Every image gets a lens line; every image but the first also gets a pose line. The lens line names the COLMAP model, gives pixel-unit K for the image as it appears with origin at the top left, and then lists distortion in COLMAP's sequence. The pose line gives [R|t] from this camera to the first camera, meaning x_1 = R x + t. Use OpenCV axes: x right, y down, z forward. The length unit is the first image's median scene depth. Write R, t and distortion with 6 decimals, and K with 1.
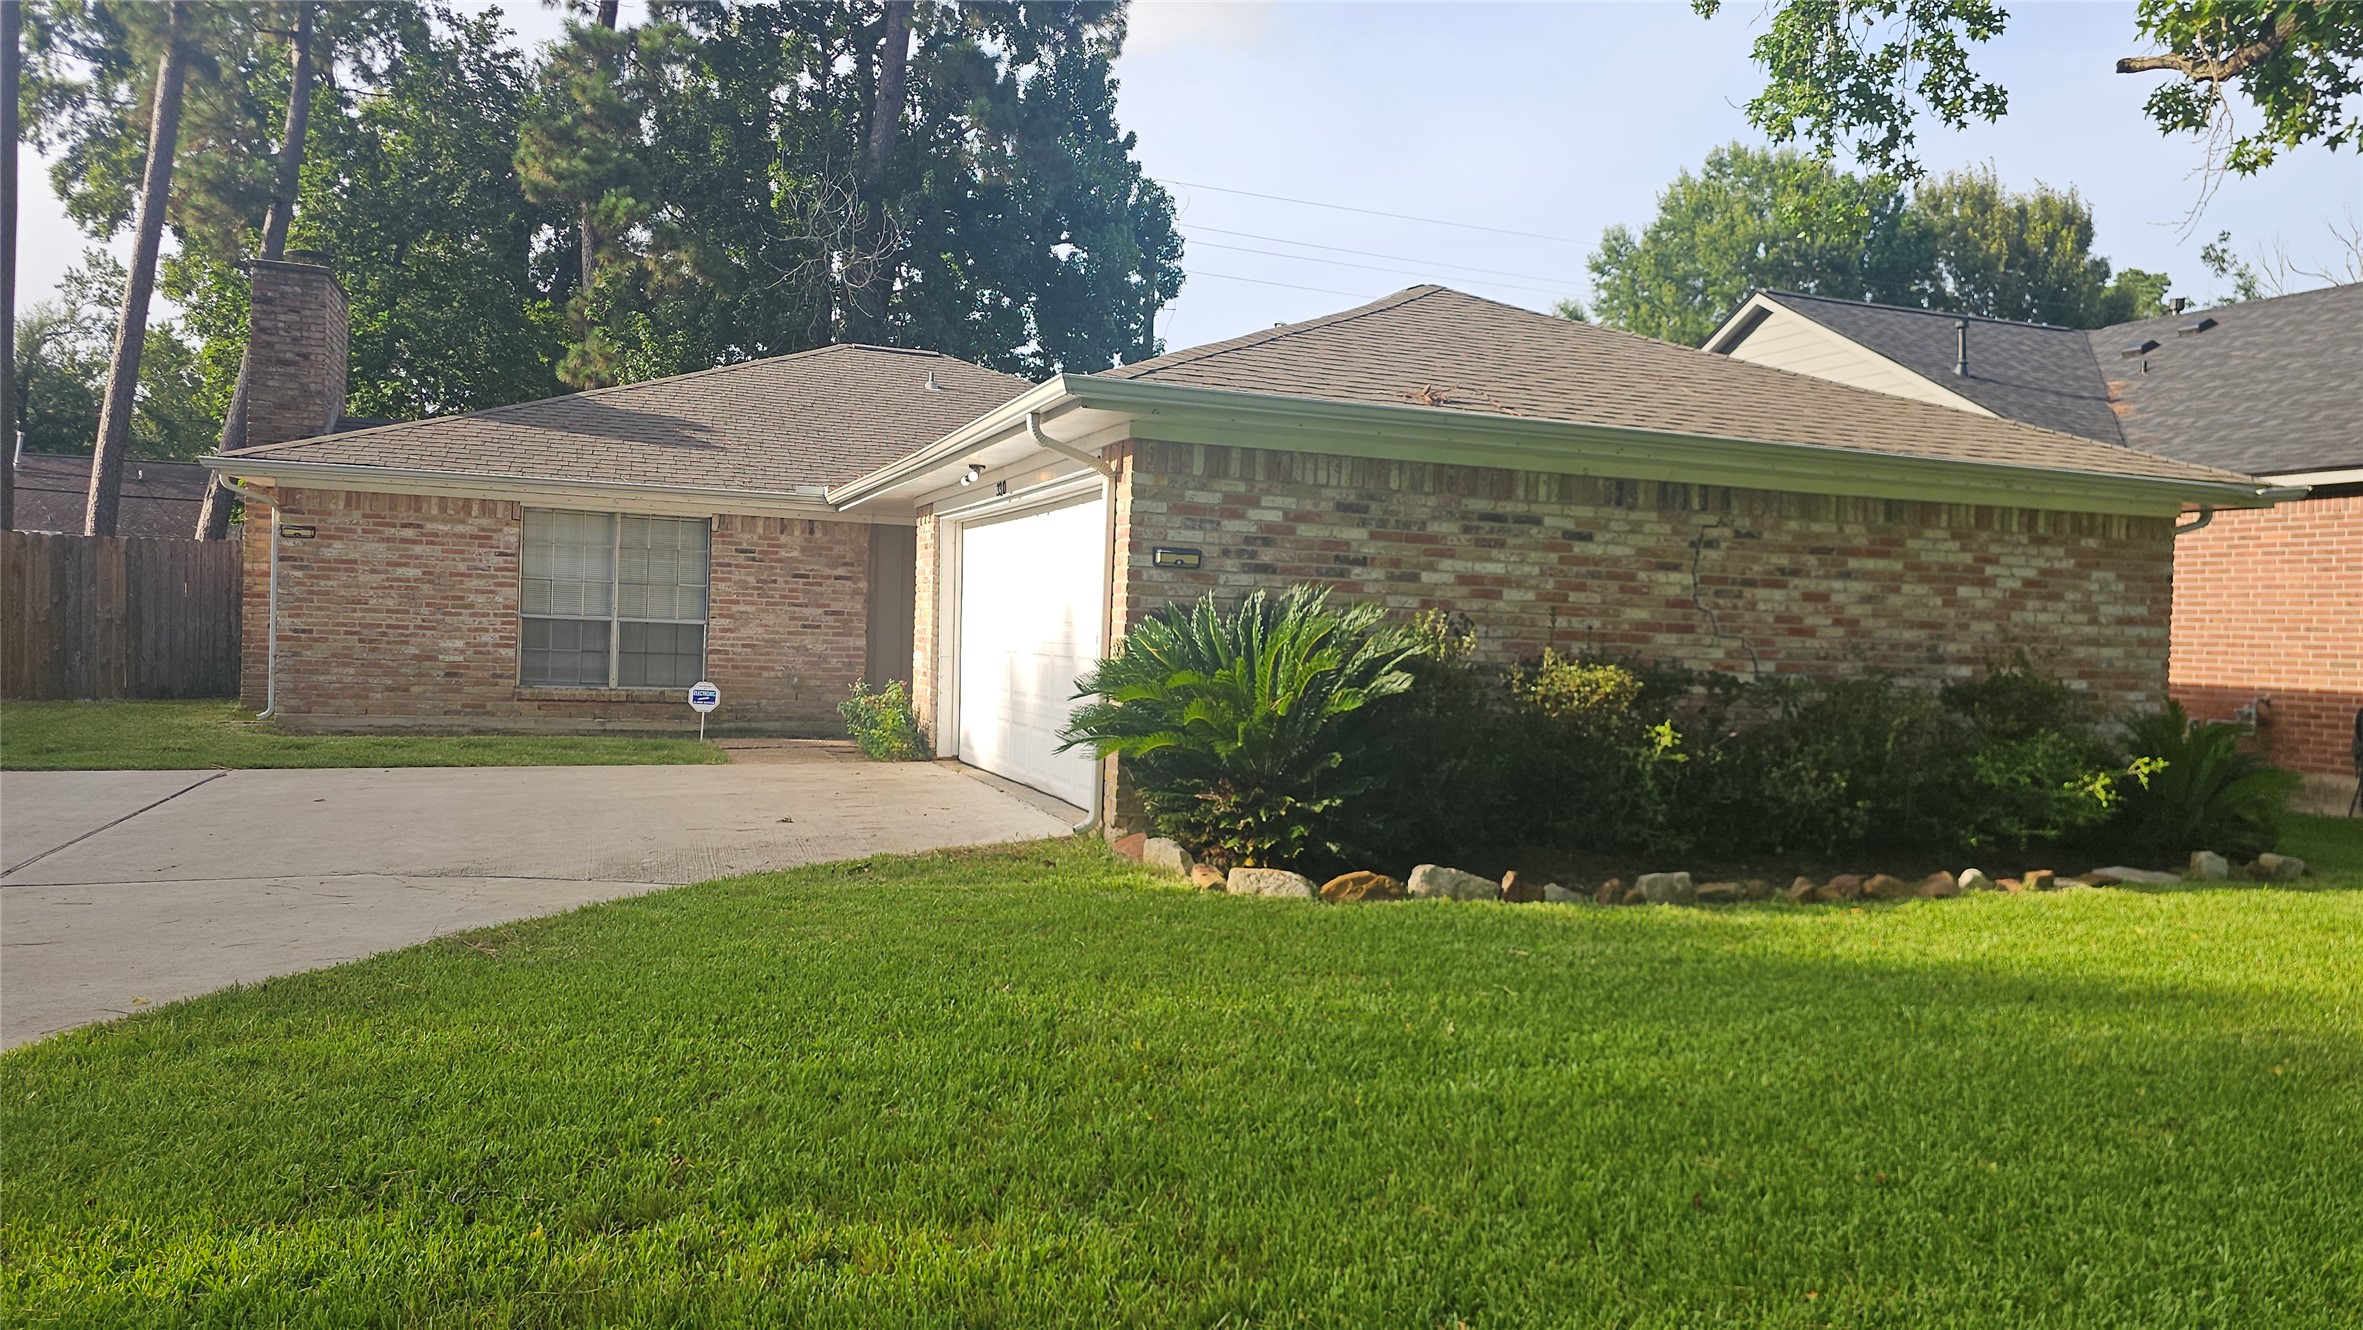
lens RADIAL K [[1612.1, 0, 1181.3], [0, 1612.1, 665.9], [0, 0, 1]] dist [0.011699, -0.004090]
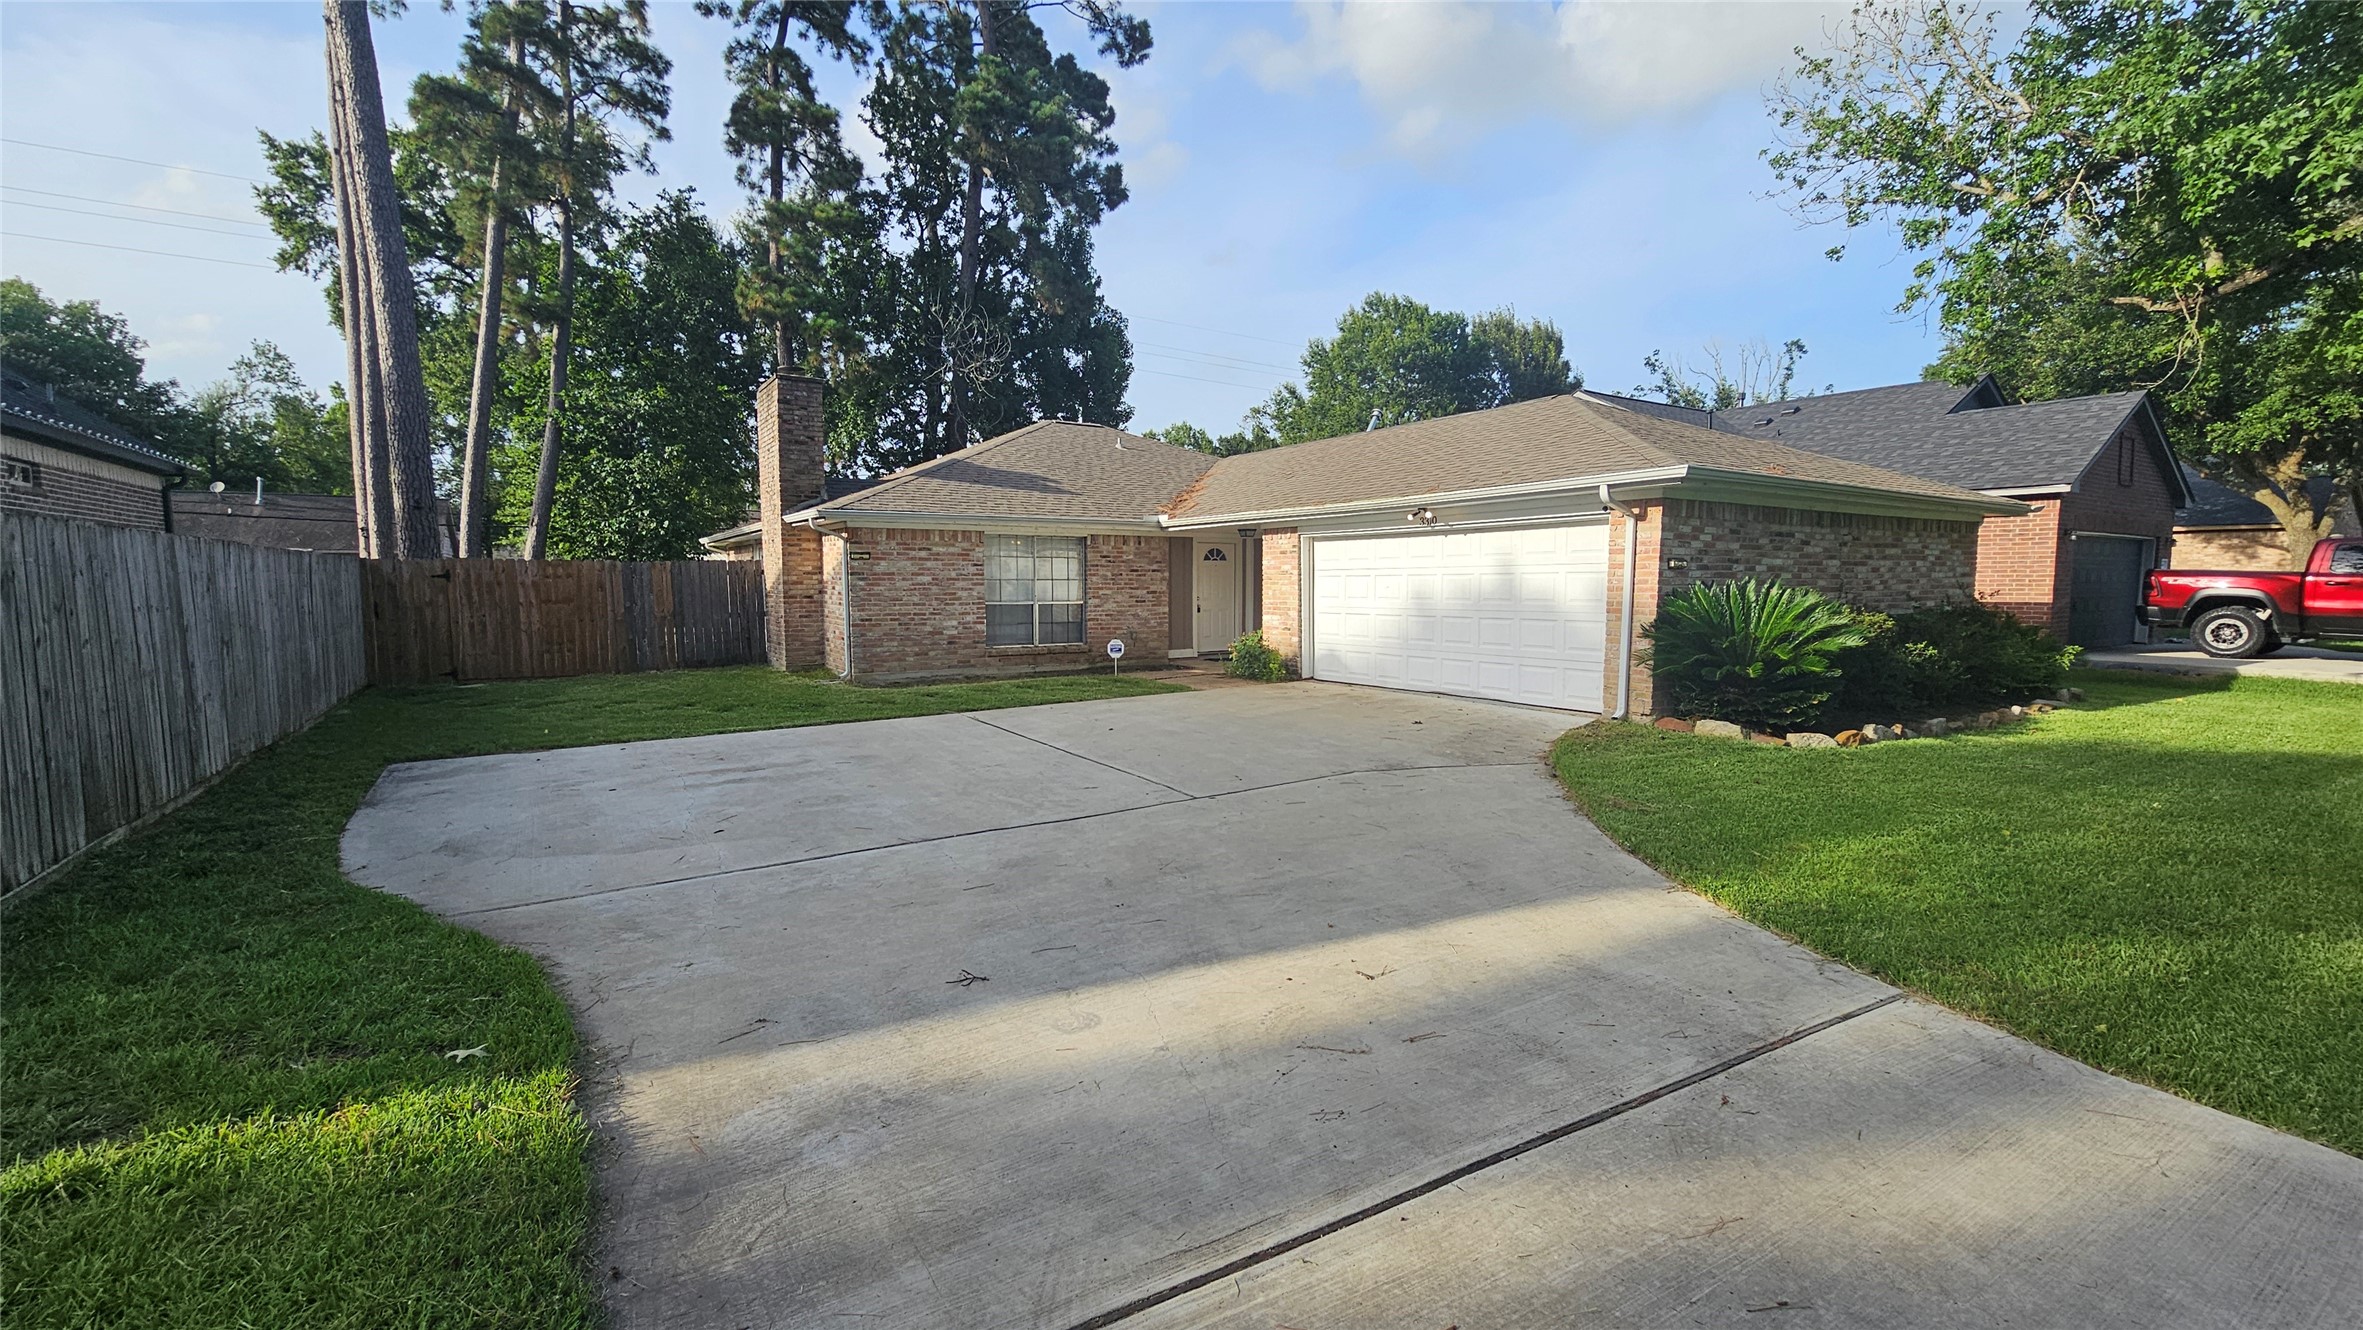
lens RADIAL K [[971.2, 0, 1181.4], [0, 971.2, 663.9], [0, 0, 1]] dist [-0.001171, 0.000537]
pose [[0.976413, -0.056348, 0.208429, -0.410015], [0.042711, 0.996677, 0.069365, -0.028686], [-0.211645, -0.058827, 0.975575, 0.026999]]
